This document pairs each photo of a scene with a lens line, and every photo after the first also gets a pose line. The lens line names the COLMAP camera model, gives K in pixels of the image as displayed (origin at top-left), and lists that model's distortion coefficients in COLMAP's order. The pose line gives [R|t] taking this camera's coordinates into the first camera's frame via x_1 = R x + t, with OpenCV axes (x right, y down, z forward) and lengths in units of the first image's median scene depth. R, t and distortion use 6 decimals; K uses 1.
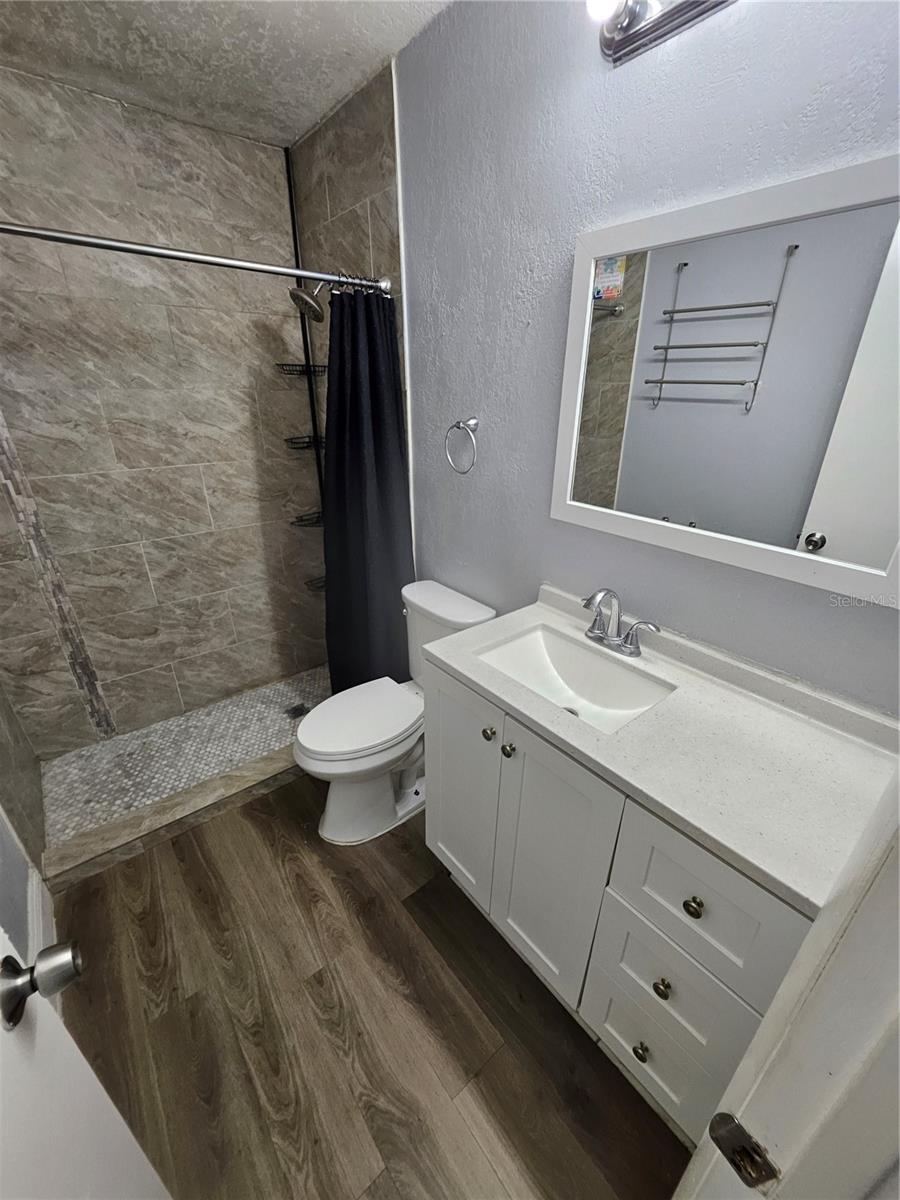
lens RADIAL K [[477.5, 0, 451.4], [0, 477.5, 604.5], [0, 0, 1]] dist [-0.006539, 0.001732]
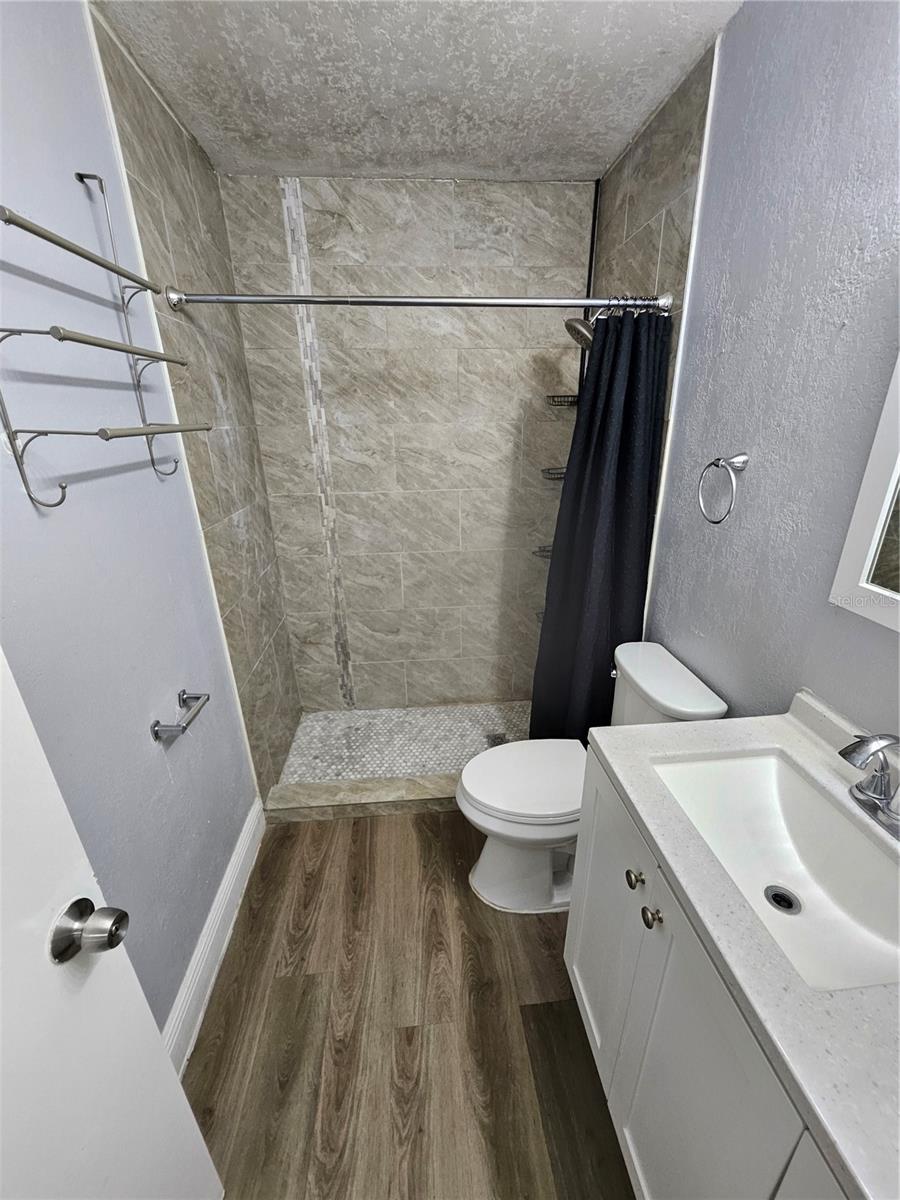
lens RADIAL K [[477.5, 0, 451.9], [0, 477.5, 603.3], [0, 0, 1]] dist [-0.006539, 0.001732]
pose [[0.827302, 0.184366, -0.530642, 0.102293], [-0.211729, 0.977283, 0.009449, -0.059336], [0.520329, 0.104535, 0.847544, 0.120397]]
